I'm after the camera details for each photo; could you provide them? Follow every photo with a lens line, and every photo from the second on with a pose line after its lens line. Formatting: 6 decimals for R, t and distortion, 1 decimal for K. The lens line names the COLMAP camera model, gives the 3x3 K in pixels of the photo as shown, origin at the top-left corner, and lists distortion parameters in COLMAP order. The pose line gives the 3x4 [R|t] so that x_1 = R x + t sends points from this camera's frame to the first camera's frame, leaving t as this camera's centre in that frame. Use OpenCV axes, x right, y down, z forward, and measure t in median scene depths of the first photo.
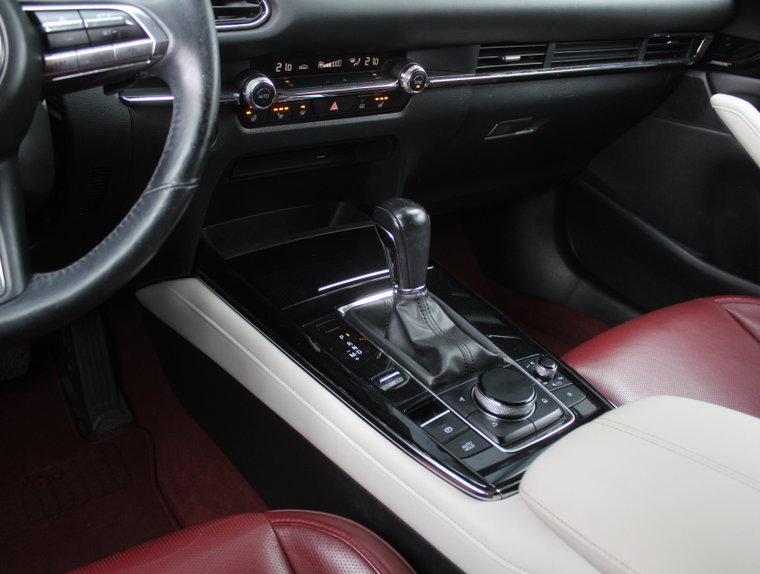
lens RADIAL K [[694.4, 0, 380.0], [0, 694.4, 287.0], [0, 0, 1]] dist [-0.087141, 0.027009]
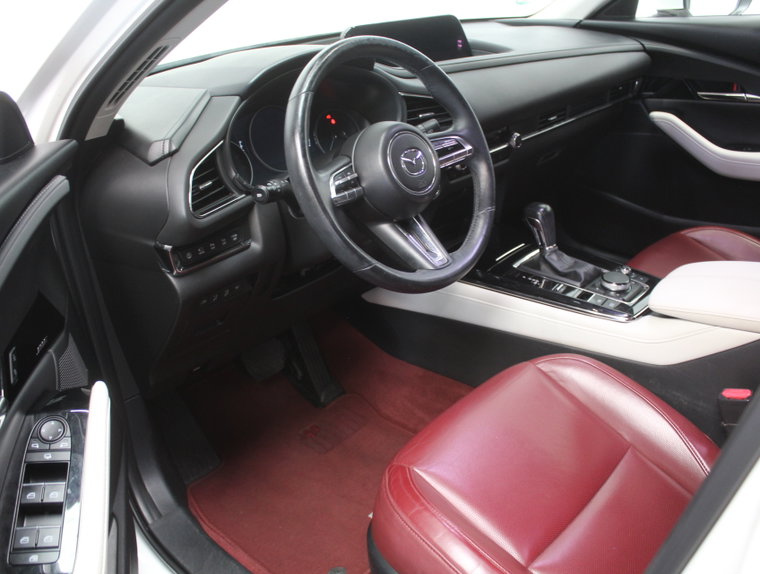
lens RADIAL K [[694.4, 0, 380.0], [0, 694.4, 287.0], [0, 0, 1]] dist [-0.087141, 0.027009]
pose [[0.970125, -0.214015, 0.114258, -0.622842], [0.220042, 0.974547, -0.042886, 0.086999], [-0.102172, 0.066746, 0.992525, -0.814739]]
